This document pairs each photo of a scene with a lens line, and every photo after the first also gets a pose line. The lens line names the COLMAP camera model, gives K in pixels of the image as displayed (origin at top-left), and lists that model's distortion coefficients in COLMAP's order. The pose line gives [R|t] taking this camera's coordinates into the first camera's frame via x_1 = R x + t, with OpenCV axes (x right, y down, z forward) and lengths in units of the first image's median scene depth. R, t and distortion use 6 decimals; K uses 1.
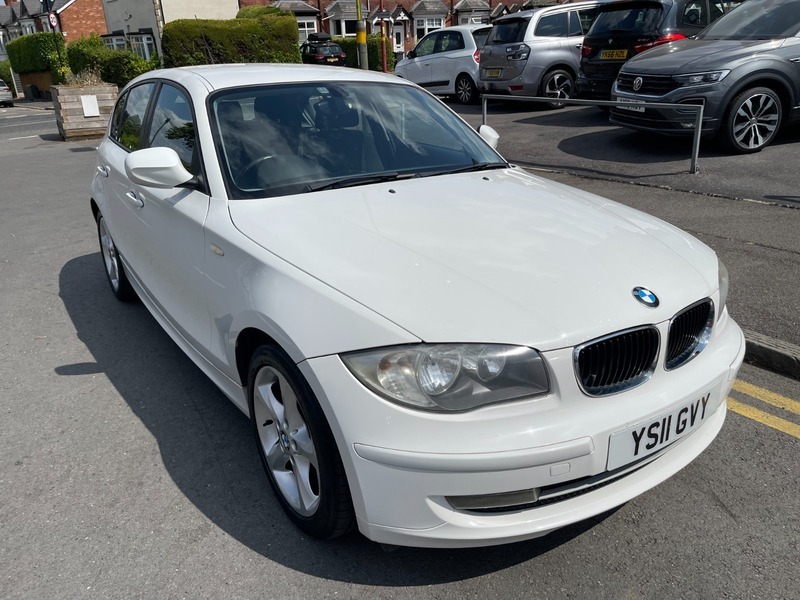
lens RADIAL K [[615.3, 0, 411.0], [0, 615.3, 301.3], [0, 0, 1]] dist [0.071783, -0.103965]
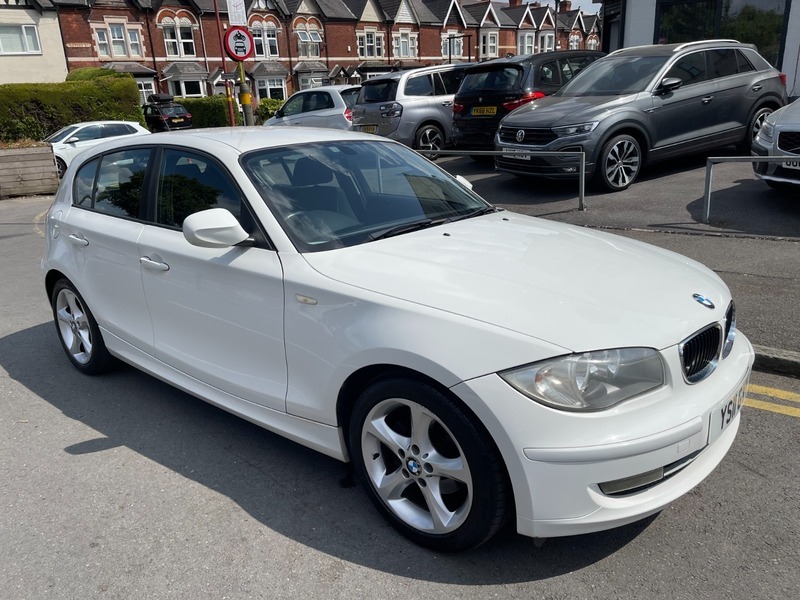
lens RADIAL K [[615.3, 0, 401.5], [0, 615.3, 306.1], [0, 0, 1]] dist [0.071783, -0.103965]
pose [[0.969539, -0.092754, 0.226695, -0.319452], [0.109482, 0.992032, -0.062343, 0.009365], [-0.219106, 0.085263, 0.971968, -0.048206]]
